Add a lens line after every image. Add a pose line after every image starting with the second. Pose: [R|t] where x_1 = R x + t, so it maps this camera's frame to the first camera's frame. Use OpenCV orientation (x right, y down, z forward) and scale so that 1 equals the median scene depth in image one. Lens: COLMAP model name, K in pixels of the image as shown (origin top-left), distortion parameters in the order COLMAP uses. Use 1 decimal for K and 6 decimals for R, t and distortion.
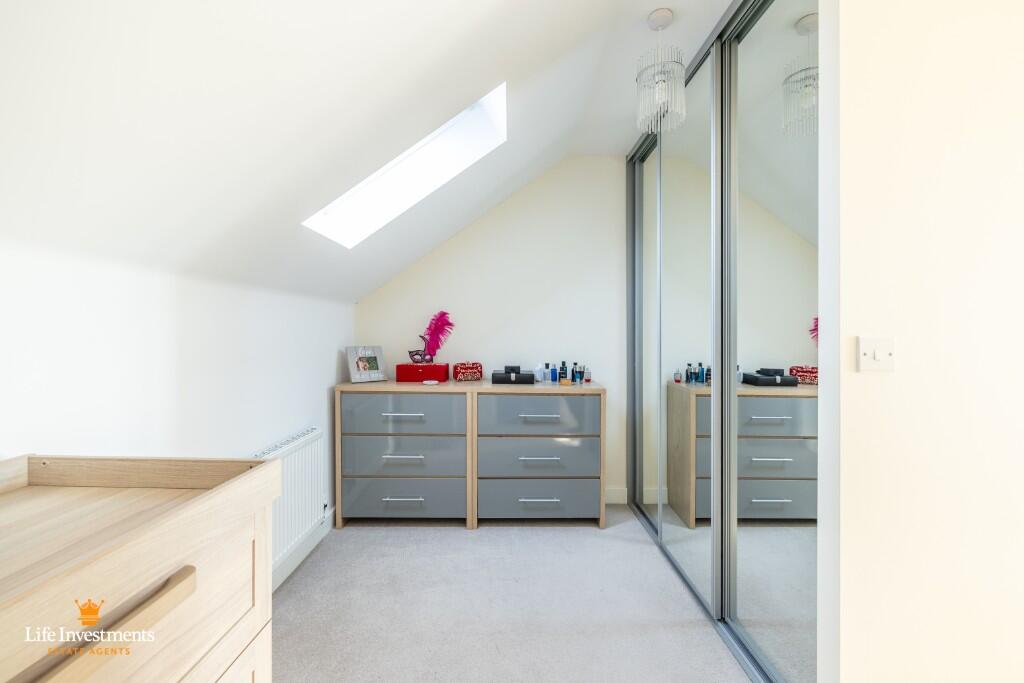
lens RADIAL K [[441.7, 0, 514.5], [0, 441.7, 331.6], [0, 0, 1]] dist [0.000238, 0.000171]
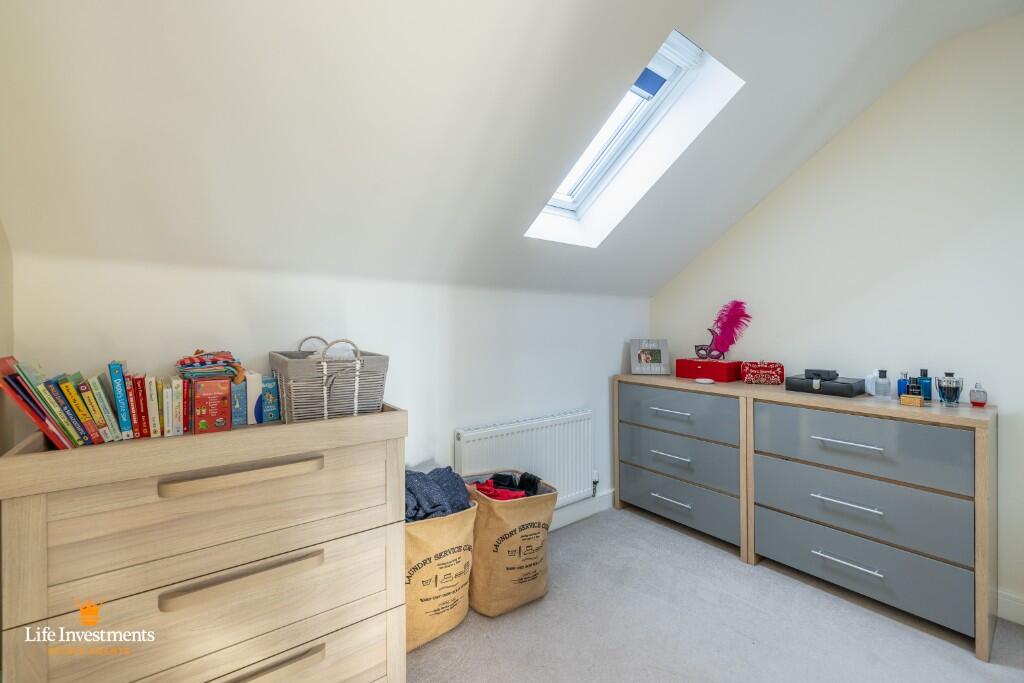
lens RADIAL K [[441.7, 0, 514.5], [0, 441.7, 331.6], [0, 0, 1]] dist [0.000238, 0.000171]
pose [[0.594535, 0.005374, -0.804052, 0.290952], [0.000865, 0.999973, 0.007323, 0.008500], [0.804070, -0.005050, 0.594514, 0.154774]]
